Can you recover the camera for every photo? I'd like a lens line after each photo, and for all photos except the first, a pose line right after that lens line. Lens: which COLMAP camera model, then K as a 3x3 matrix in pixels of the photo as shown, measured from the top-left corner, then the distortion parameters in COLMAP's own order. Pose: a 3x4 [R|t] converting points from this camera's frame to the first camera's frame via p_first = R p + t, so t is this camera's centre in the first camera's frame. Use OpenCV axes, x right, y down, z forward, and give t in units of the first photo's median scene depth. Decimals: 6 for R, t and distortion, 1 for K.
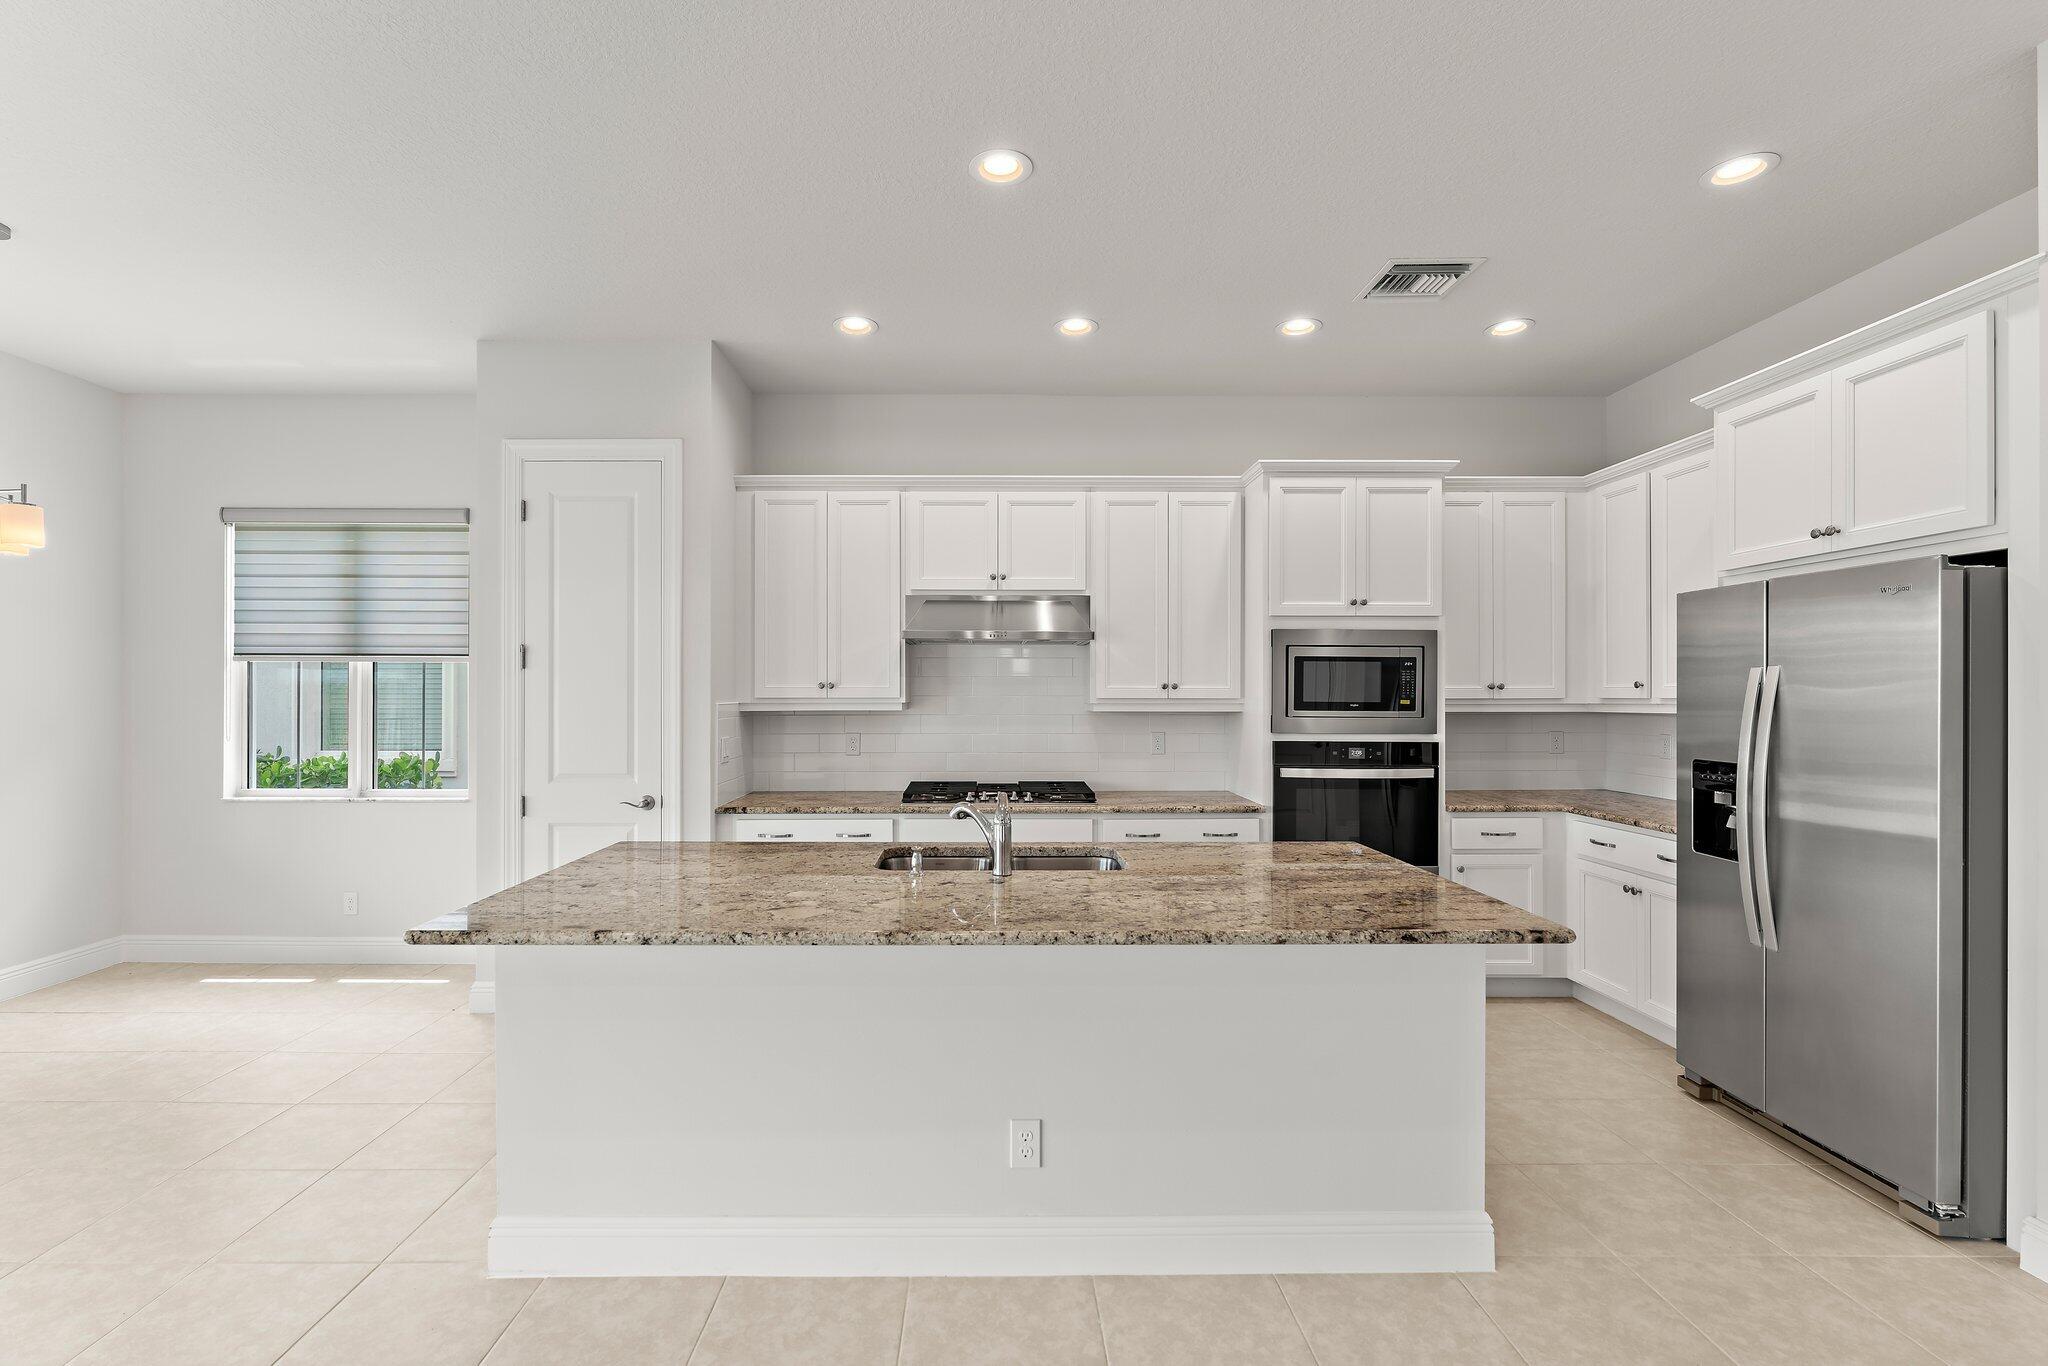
lens RADIAL K [[913.7, 0, 991.7], [0, 913.7, 692.2], [0, 0, 1]] dist [0.000889, 0.000172]
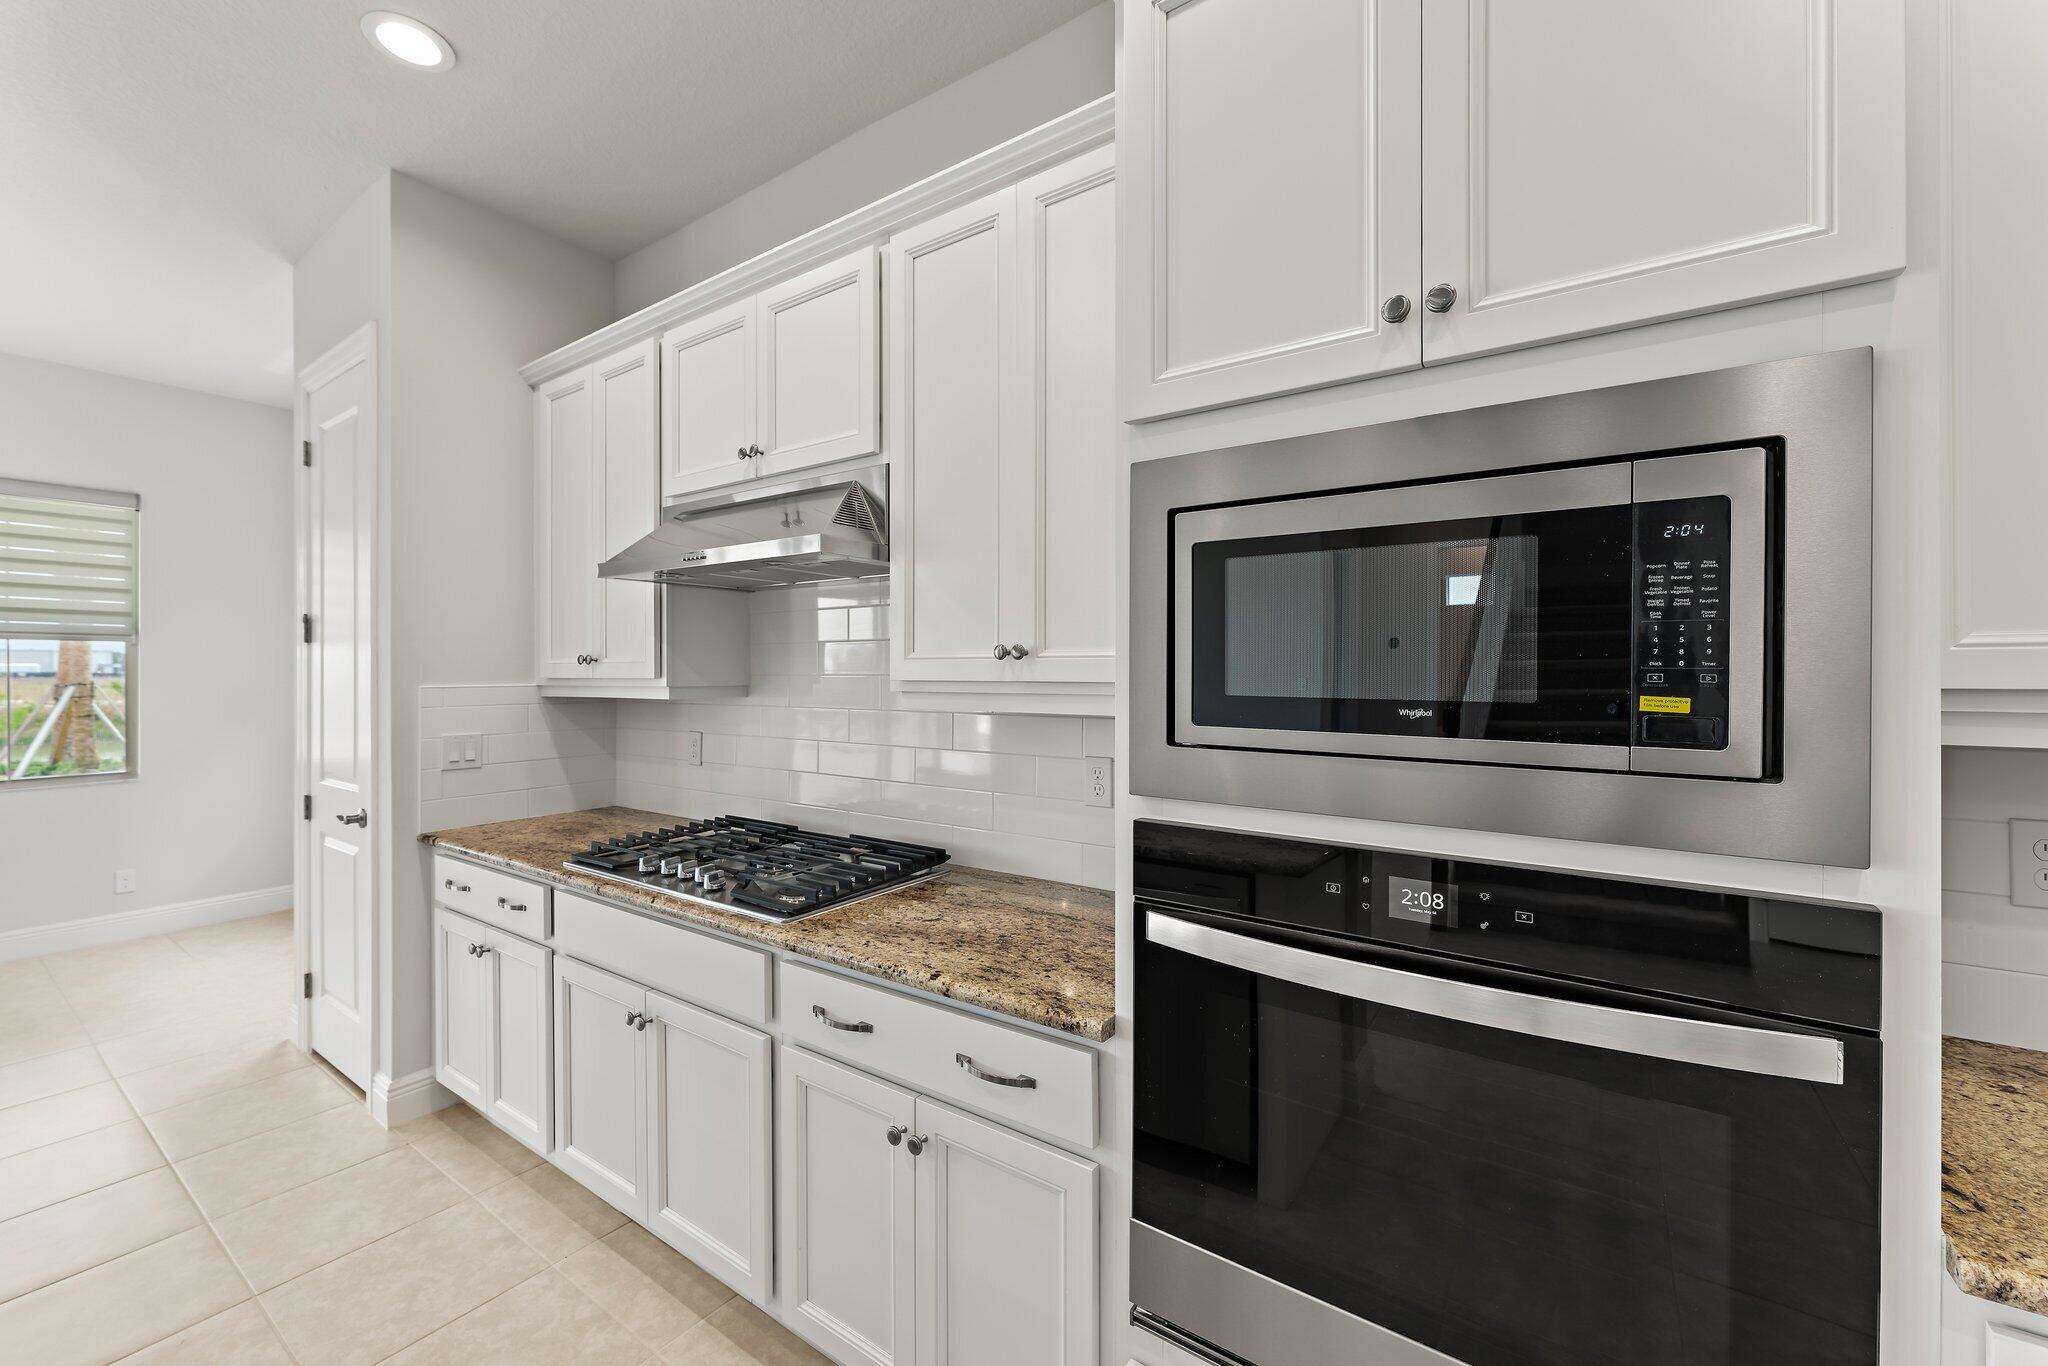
lens RADIAL K [[815.6, 0, 1025.3], [0, 815.6, 676.8], [0, 0, 1]] dist [0.001084, 0.000025]
pose [[0.815889, 0.001930, -0.578205, 0.438534], [-0.002108, 0.999998, 0.000363, 0.004303], [0.578205, 0.000923, 0.815891, 0.747624]]
